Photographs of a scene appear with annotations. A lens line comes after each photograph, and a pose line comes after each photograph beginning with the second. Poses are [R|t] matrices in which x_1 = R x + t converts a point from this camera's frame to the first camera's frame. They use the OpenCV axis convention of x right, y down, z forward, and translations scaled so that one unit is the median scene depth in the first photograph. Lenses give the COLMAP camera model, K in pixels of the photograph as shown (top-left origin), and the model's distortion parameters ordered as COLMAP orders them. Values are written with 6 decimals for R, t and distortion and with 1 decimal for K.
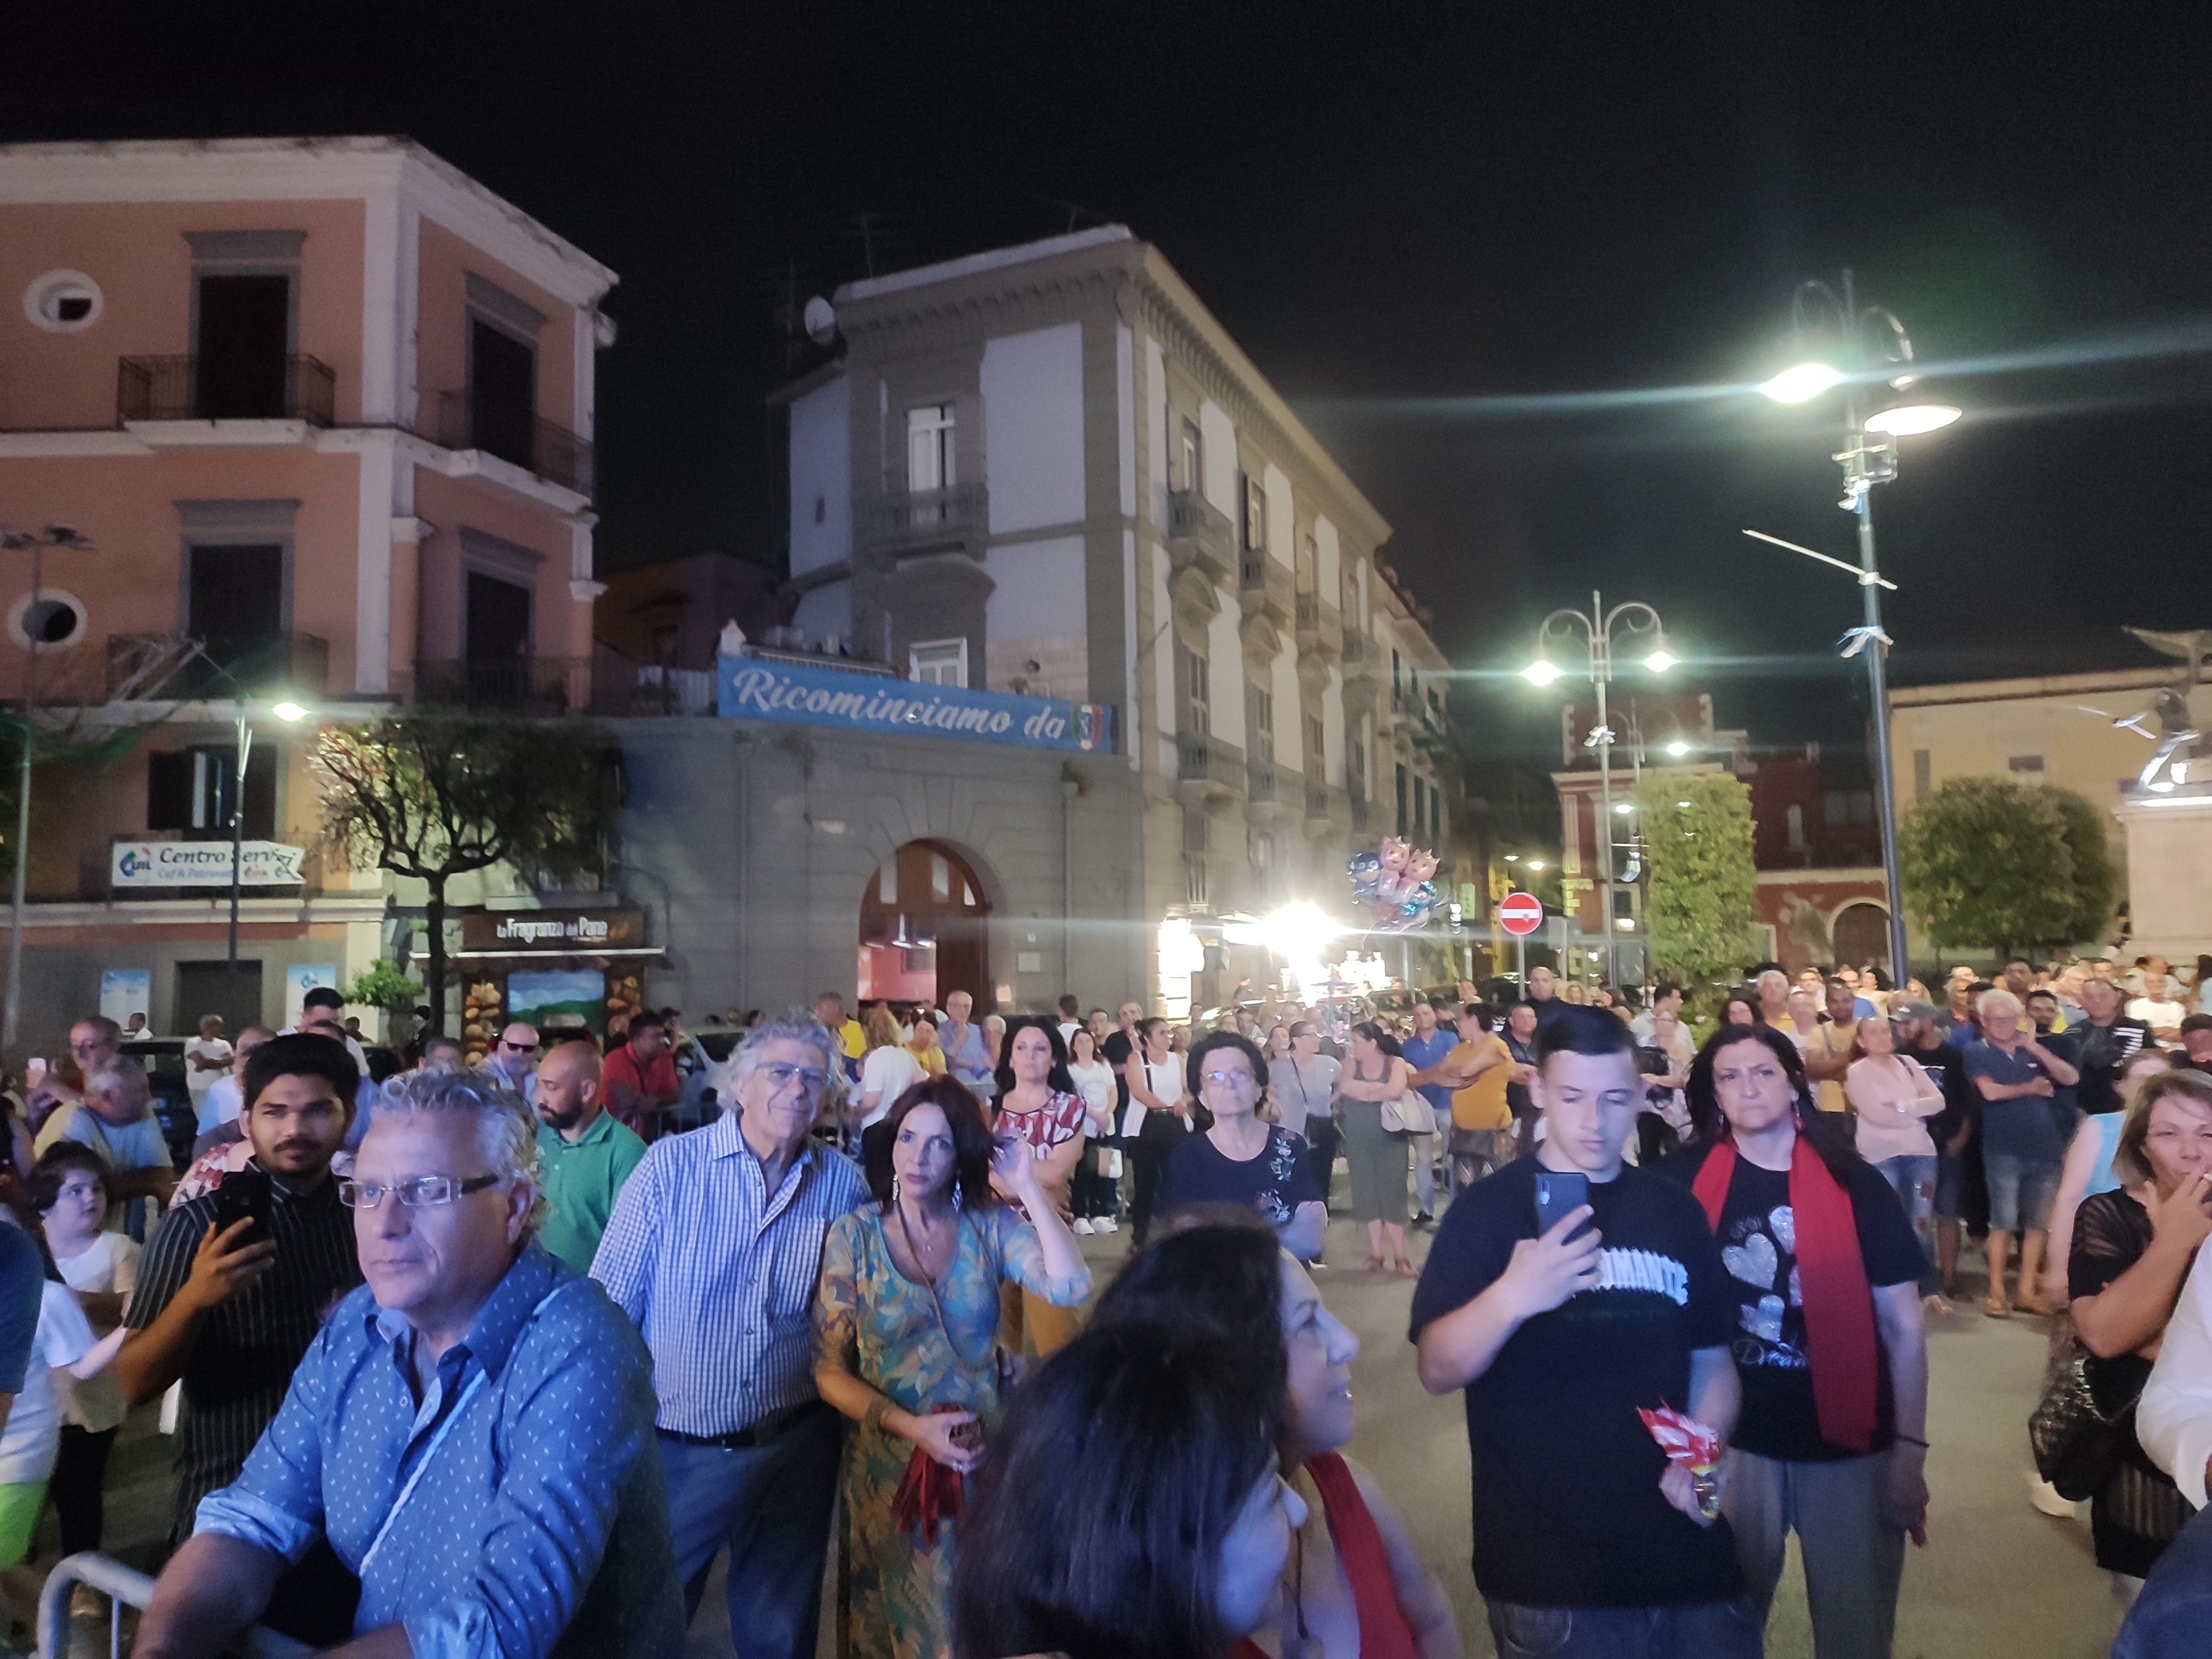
lens RADIAL K [[1596.8, 0, 1104.5], [0, 1596.8, 825.7], [0, 0, 1]] dist [0.042794, -0.036177]
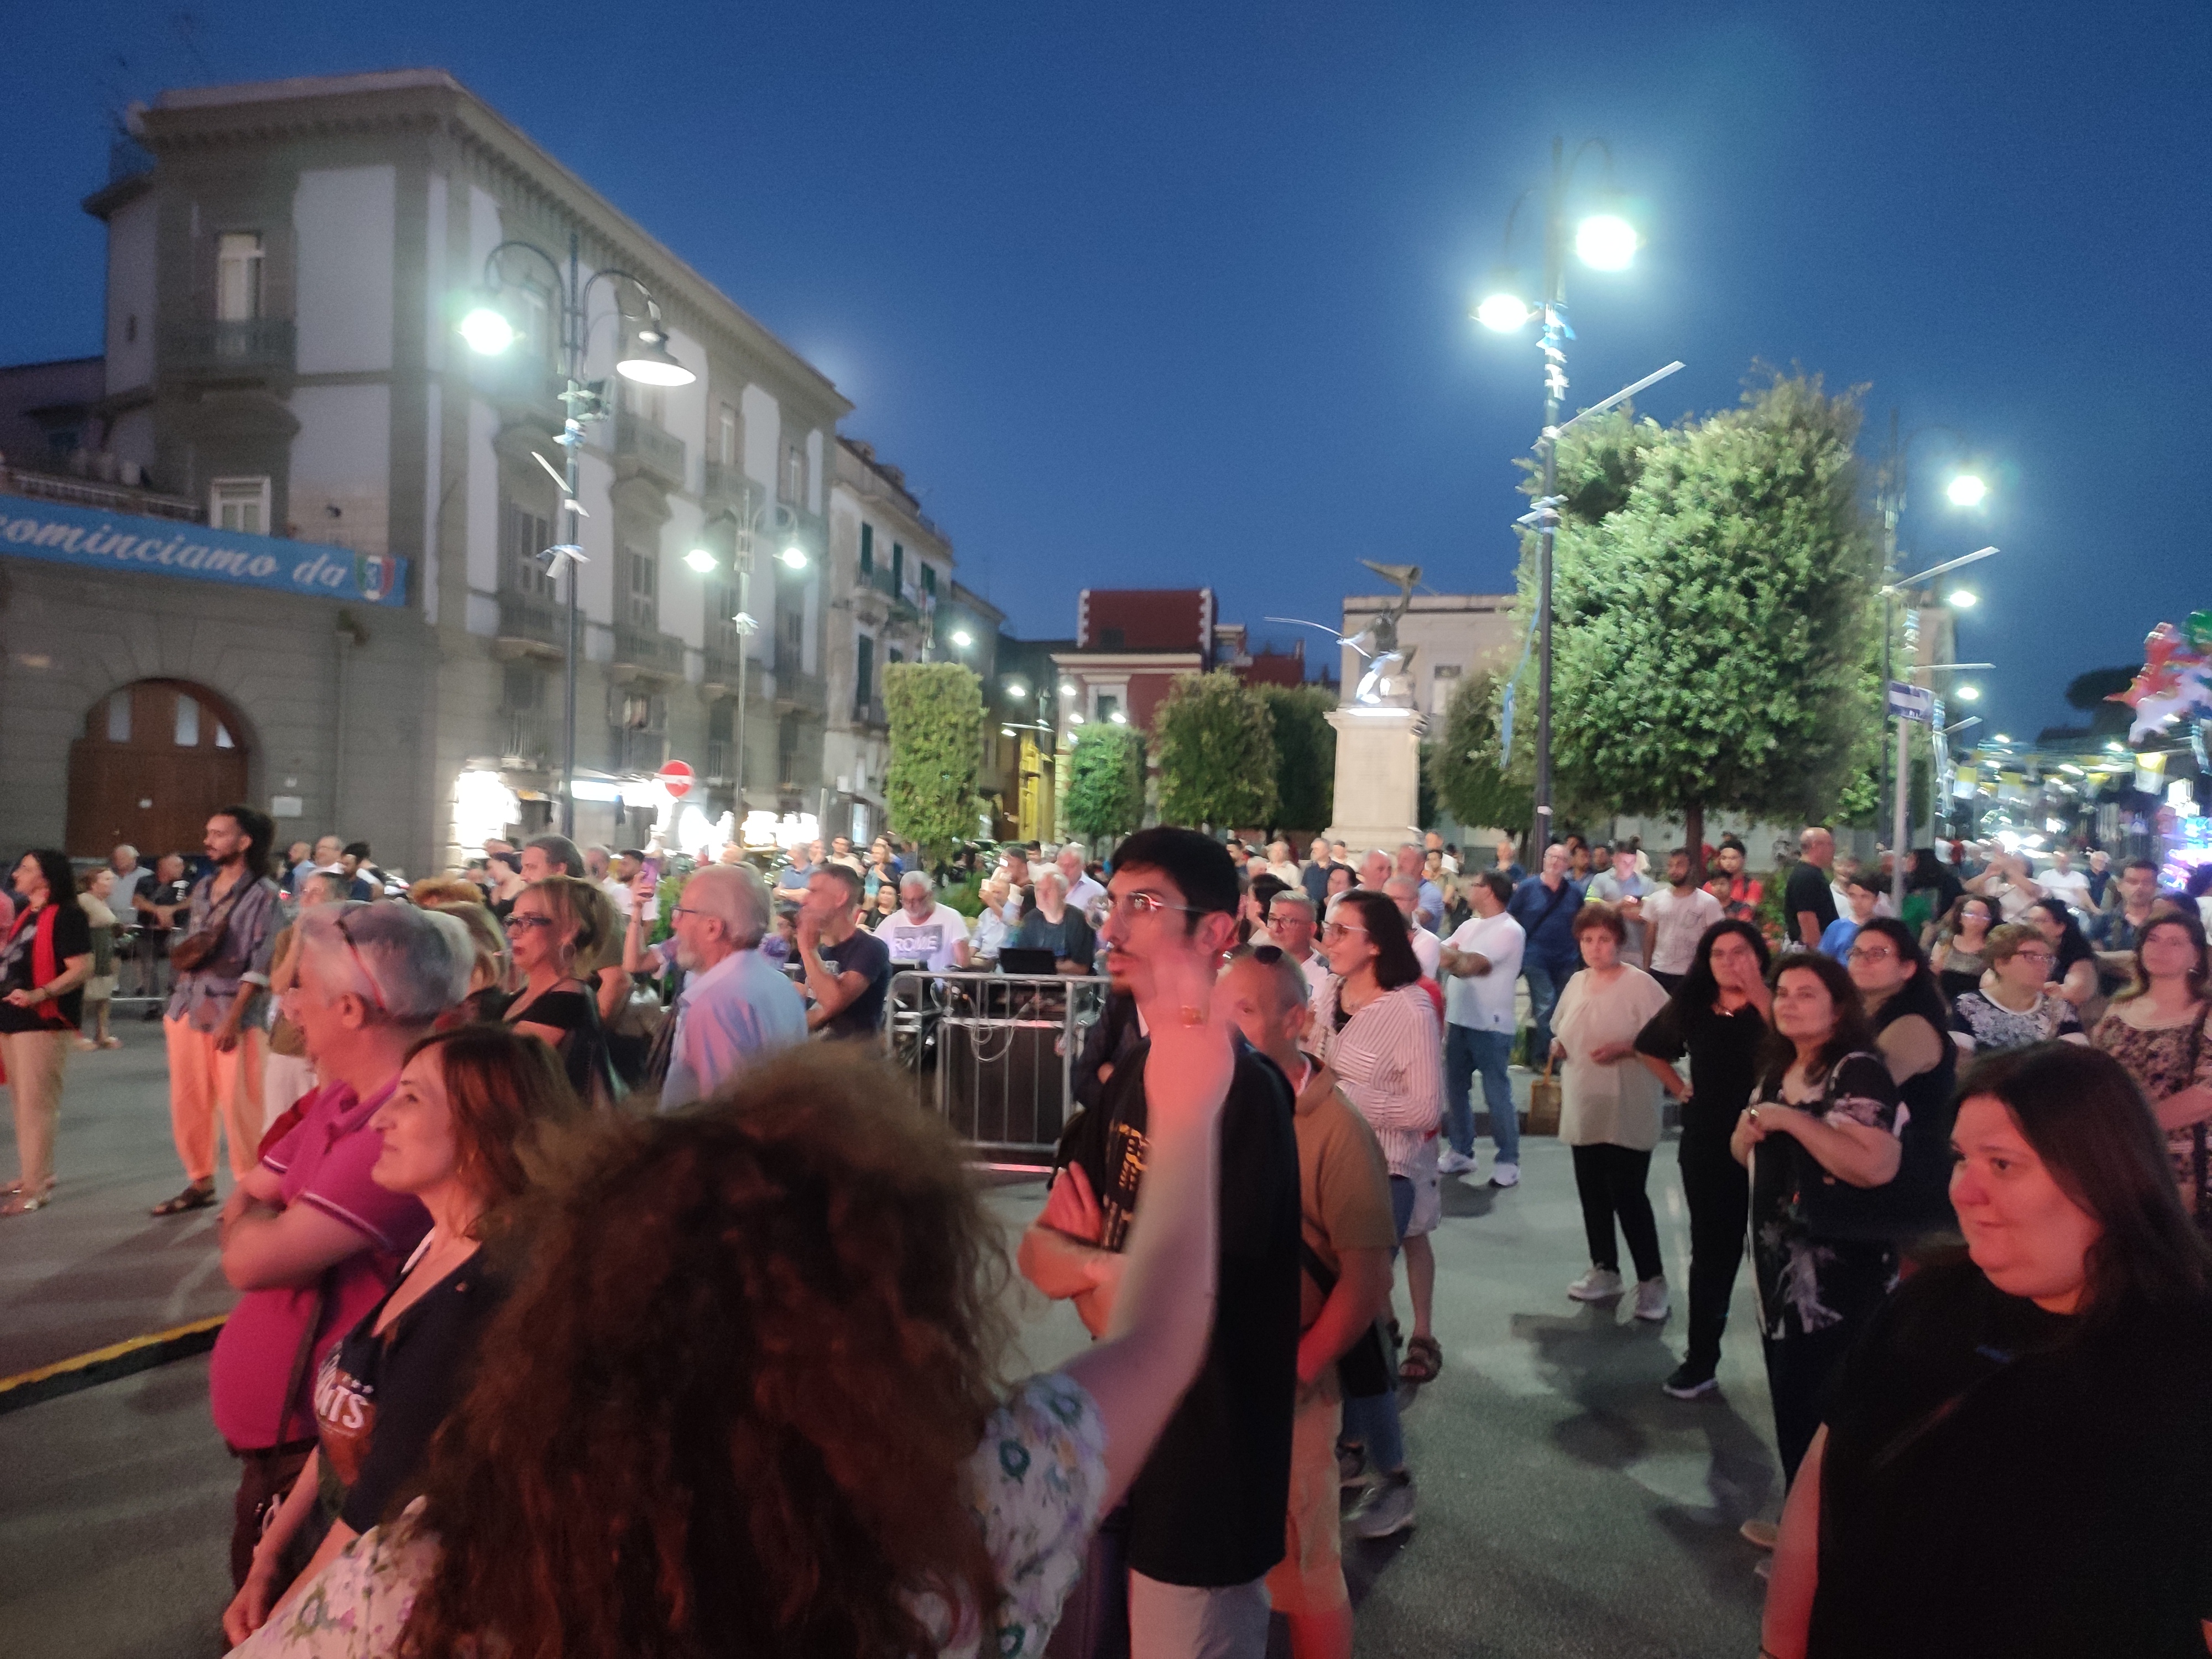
lens RADIAL K [[1596.8, 0, 1108.3], [0, 1596.8, 822.5], [0, 0, 1]] dist [0.042794, -0.036177]
pose [[0.978931, 0.041828, 0.199862, 0.240068], [-0.058358, 0.995280, 0.077540, -0.013232], [-0.195675, -0.087570, 0.976751, -0.096808]]
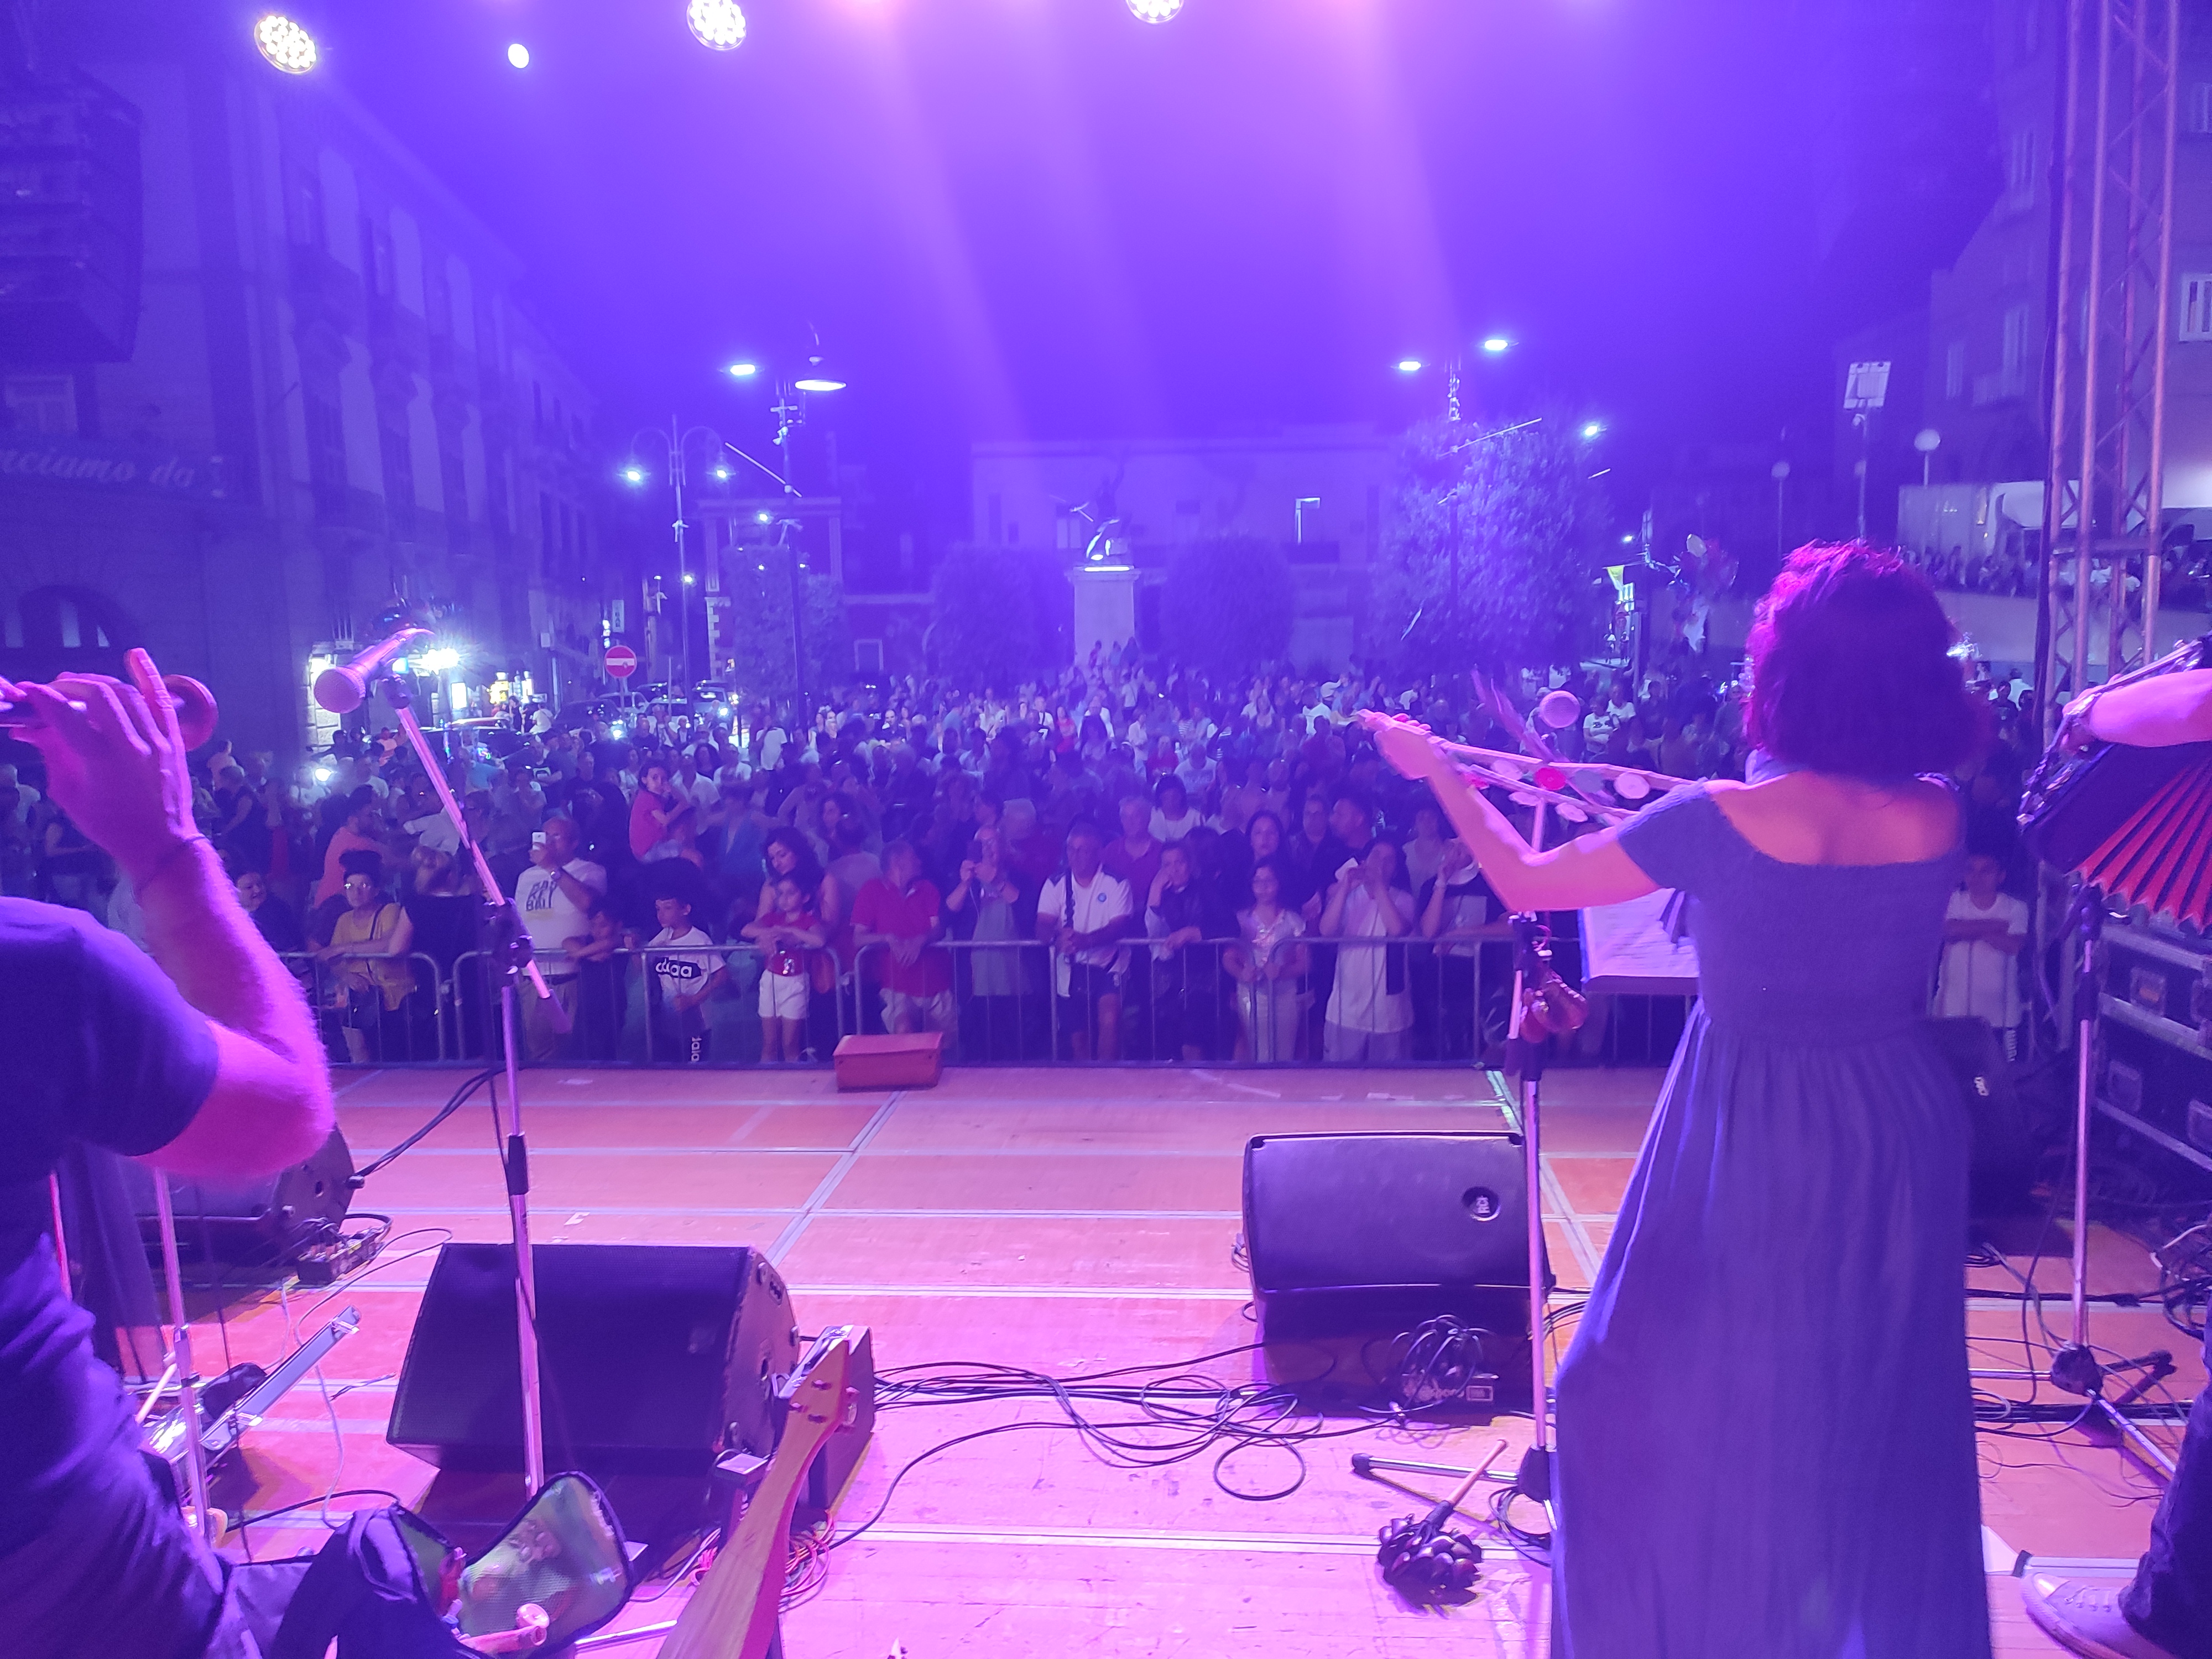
lens RADIAL K [[1596.8, 0, 1105.1], [0, 1596.8, 821.7], [0, 0, 1]] dist [0.042794, -0.036177]
pose [[0.877172, -0.057645, 0.476704, -0.018052], [-0.032514, 0.983359, 0.178740, -0.045865], [-0.479074, -0.172285, 0.860701, -0.243083]]
